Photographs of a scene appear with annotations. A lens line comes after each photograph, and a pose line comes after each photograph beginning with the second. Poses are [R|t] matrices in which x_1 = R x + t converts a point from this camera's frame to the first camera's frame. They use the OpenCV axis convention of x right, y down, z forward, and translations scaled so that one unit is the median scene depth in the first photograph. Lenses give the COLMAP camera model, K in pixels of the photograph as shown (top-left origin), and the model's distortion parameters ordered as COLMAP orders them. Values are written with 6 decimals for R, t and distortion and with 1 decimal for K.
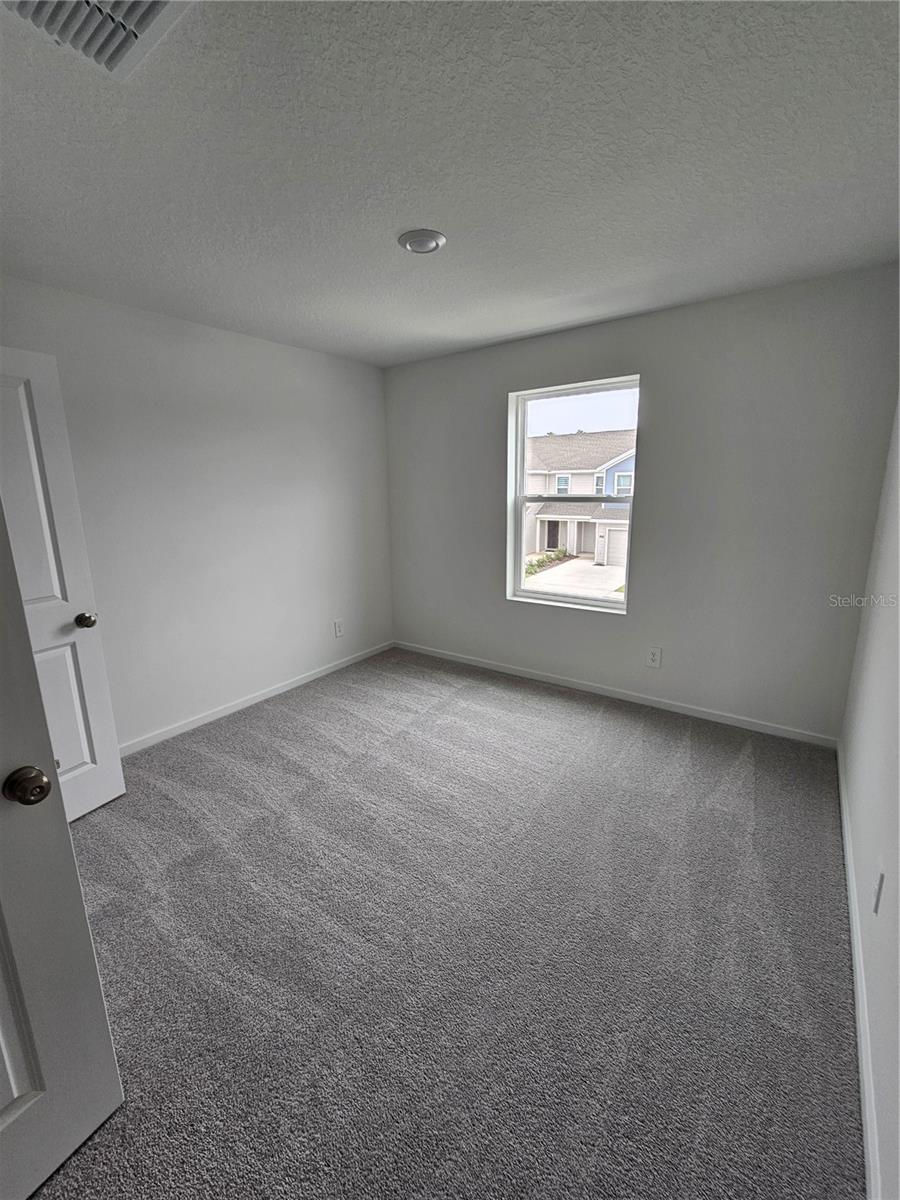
lens RADIAL K [[490.2, 0, 452.5], [0, 490.2, 596.2], [0, 0, 1]] dist [-0.004903, -0.000189]
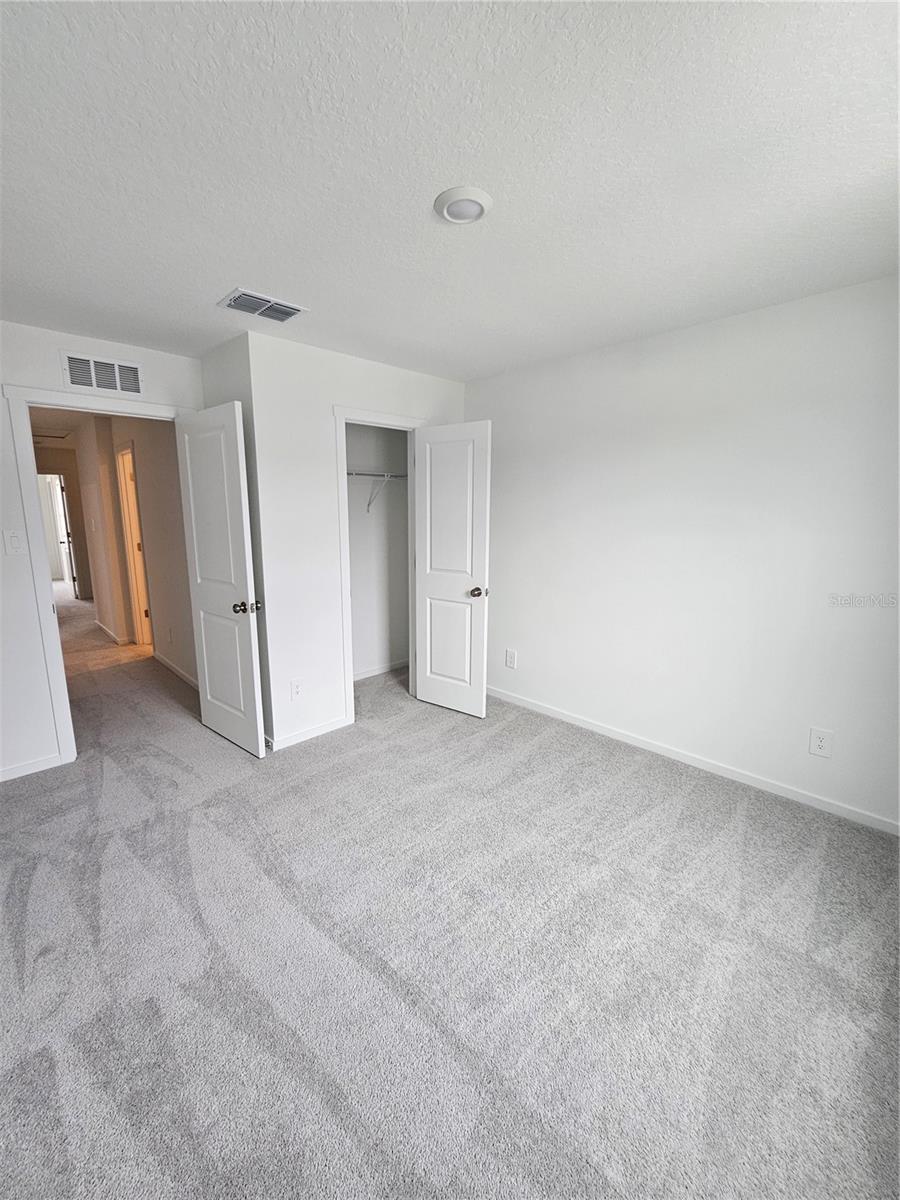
lens RADIAL K [[490.2, 0, 445.5], [0, 490.2, 604.8], [0, 0, 1]] dist [-0.004903, -0.000189]
pose [[-0.165793, 0.201924, -0.965267, 0.532313], [-0.227944, 0.944459, 0.236723, -0.180493], [0.959455, 0.259274, -0.110557, 0.775644]]
